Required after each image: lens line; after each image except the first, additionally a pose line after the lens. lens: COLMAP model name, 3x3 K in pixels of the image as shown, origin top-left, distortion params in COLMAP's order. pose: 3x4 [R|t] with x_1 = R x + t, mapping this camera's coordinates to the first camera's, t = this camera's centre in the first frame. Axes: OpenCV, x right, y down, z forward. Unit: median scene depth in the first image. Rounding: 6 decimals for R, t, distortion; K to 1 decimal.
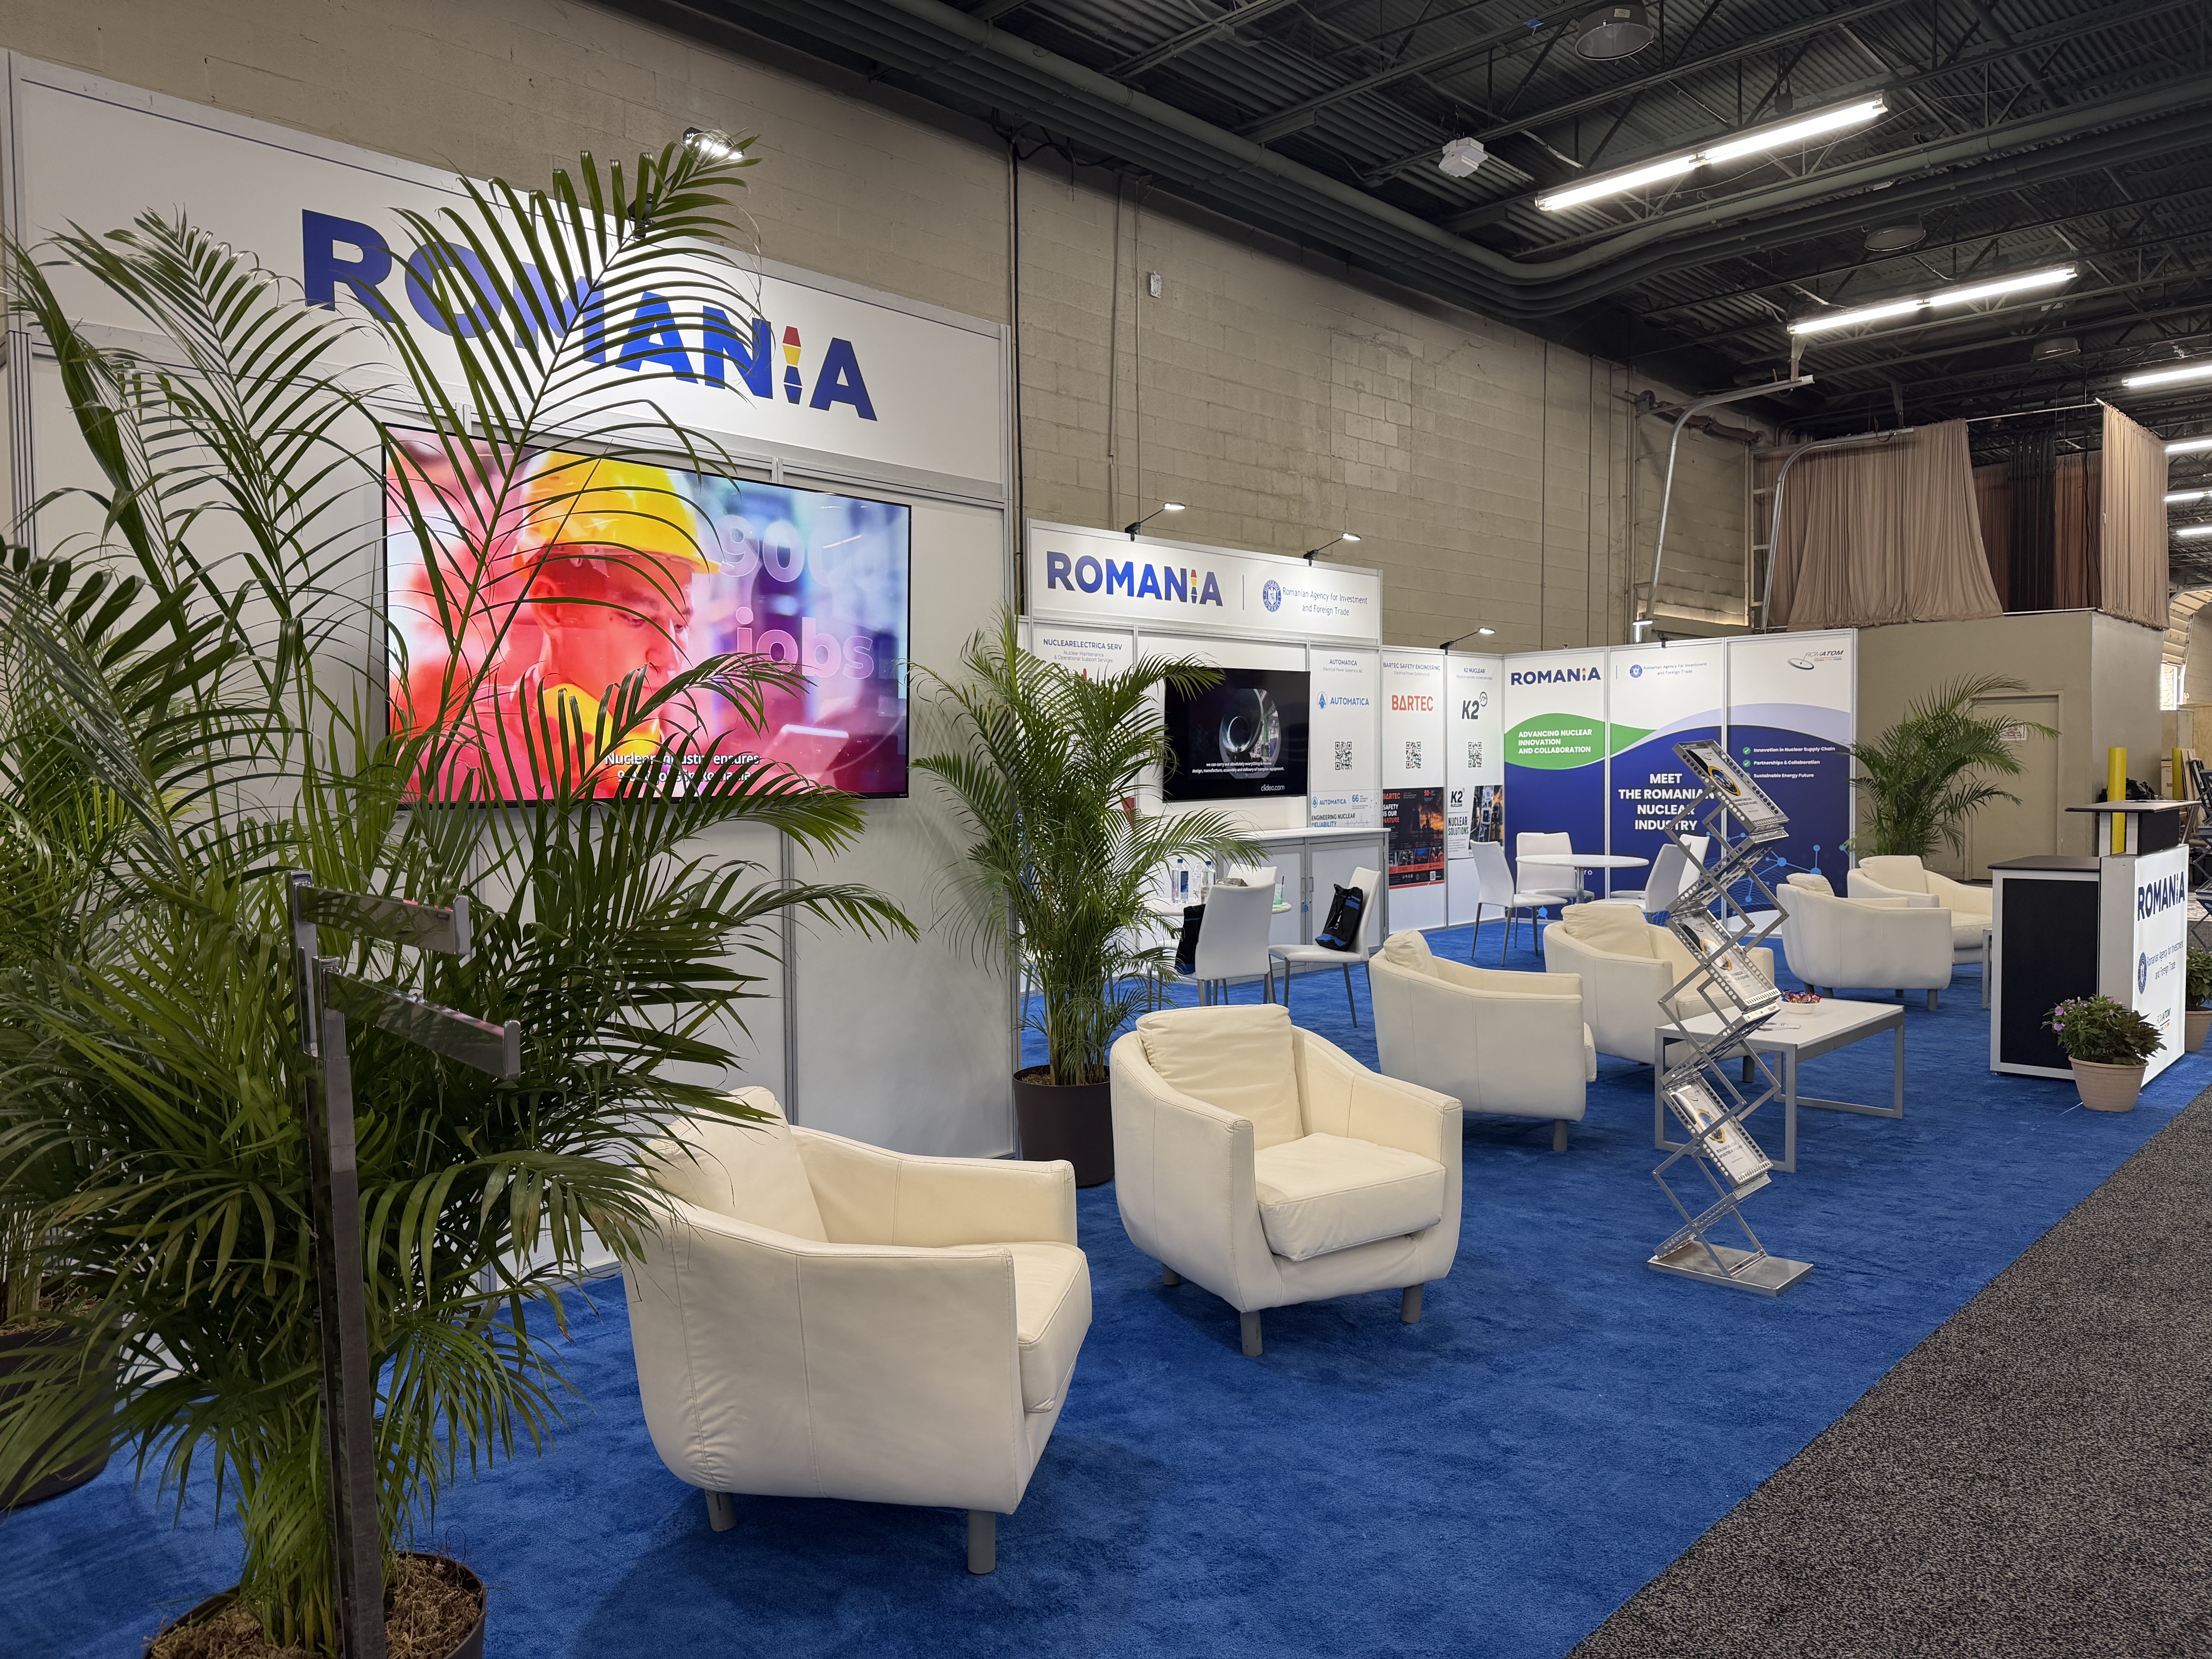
lens RADIAL K [[1567.5, 0, 1113.3], [0, 1567.5, 831.0], [0, 0, 1]] dist [-0.007319, -0.001428]
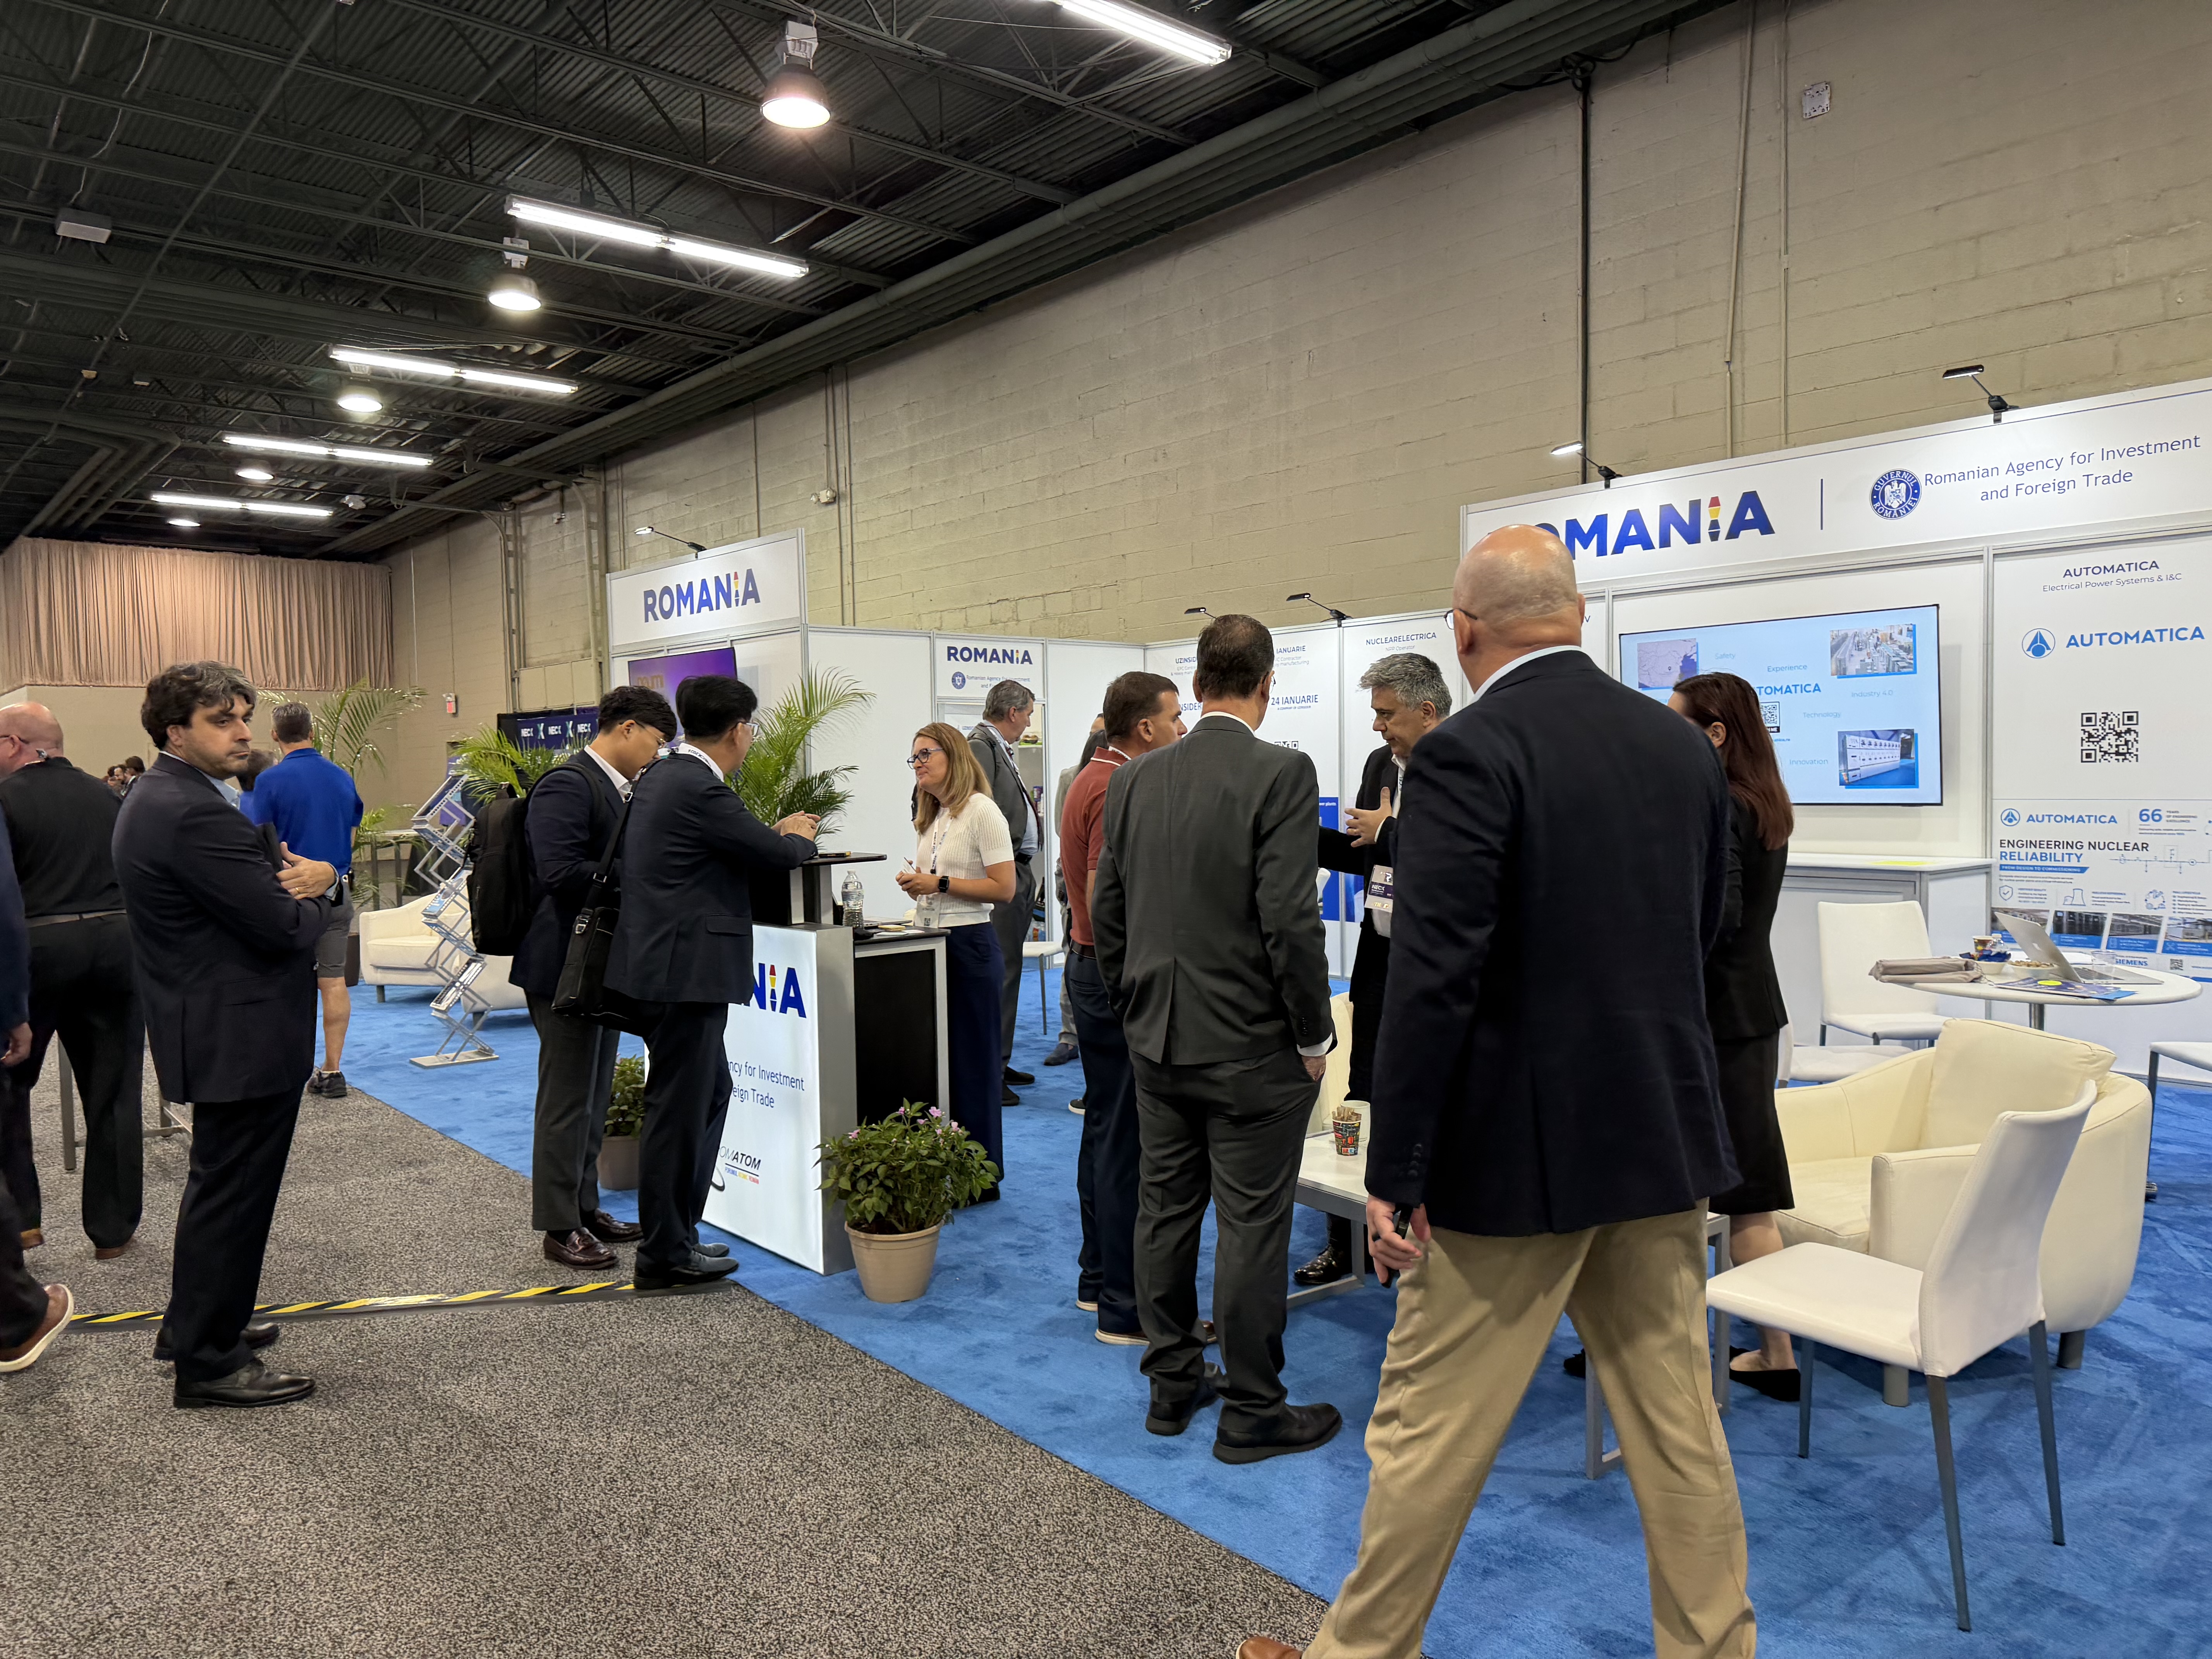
lens RADIAL K [[1567.5, 0, 1113.0], [0, 1567.5, 834.8], [0, 0, 1]] dist [-0.007319, -0.001428]
pose [[-0.101199, 0.049375, -0.993640, 0.851993], [-0.020951, 0.998440, 0.051747, -0.040181], [0.994646, 0.026054, -0.100007, 0.819716]]
